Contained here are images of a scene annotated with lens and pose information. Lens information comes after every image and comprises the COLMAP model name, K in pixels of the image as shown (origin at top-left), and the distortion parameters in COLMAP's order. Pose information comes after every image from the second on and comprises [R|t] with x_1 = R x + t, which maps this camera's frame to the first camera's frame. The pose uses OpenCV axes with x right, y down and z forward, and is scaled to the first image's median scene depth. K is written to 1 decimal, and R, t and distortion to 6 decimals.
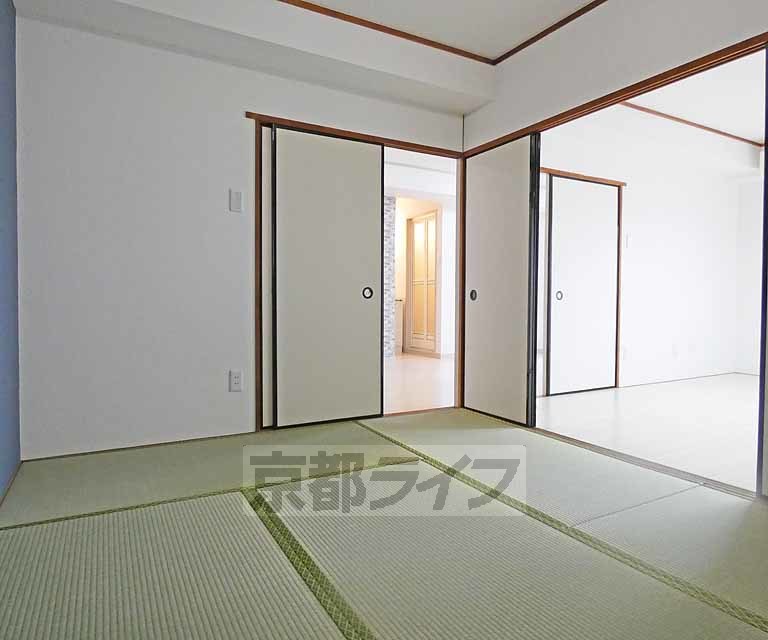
lens RADIAL K [[510.4, 0, 394.6], [0, 510.4, 318.7], [0, 0, 1]] dist [-0.004235, -0.000581]
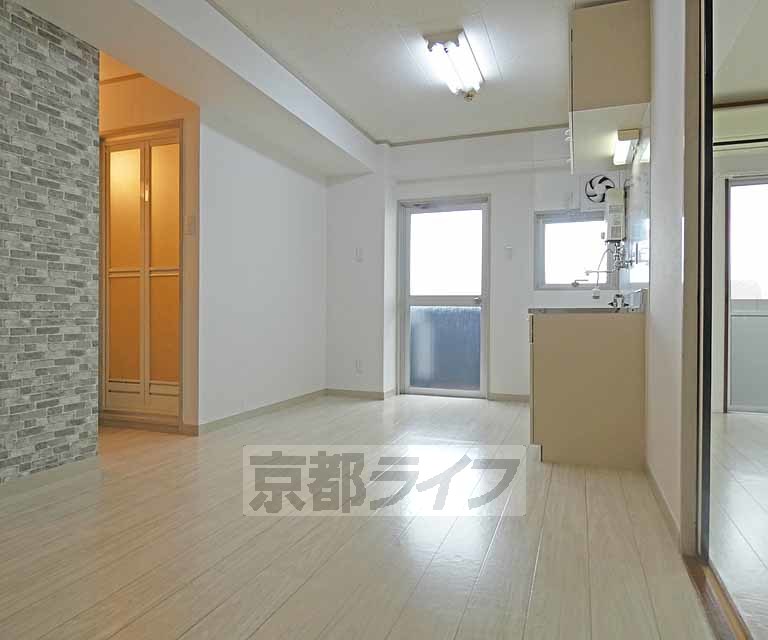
lens RADIAL K [[510.4, 0, 394.6], [0, 510.4, 318.7], [0, 0, 1]] dist [-0.004235, -0.000581]
pose [[0.758382, -0.008373, 0.651757, -0.073155], [0.024818, 0.999563, -0.016036, -0.015725], [-0.651338, 0.028336, 0.758258, 0.488194]]
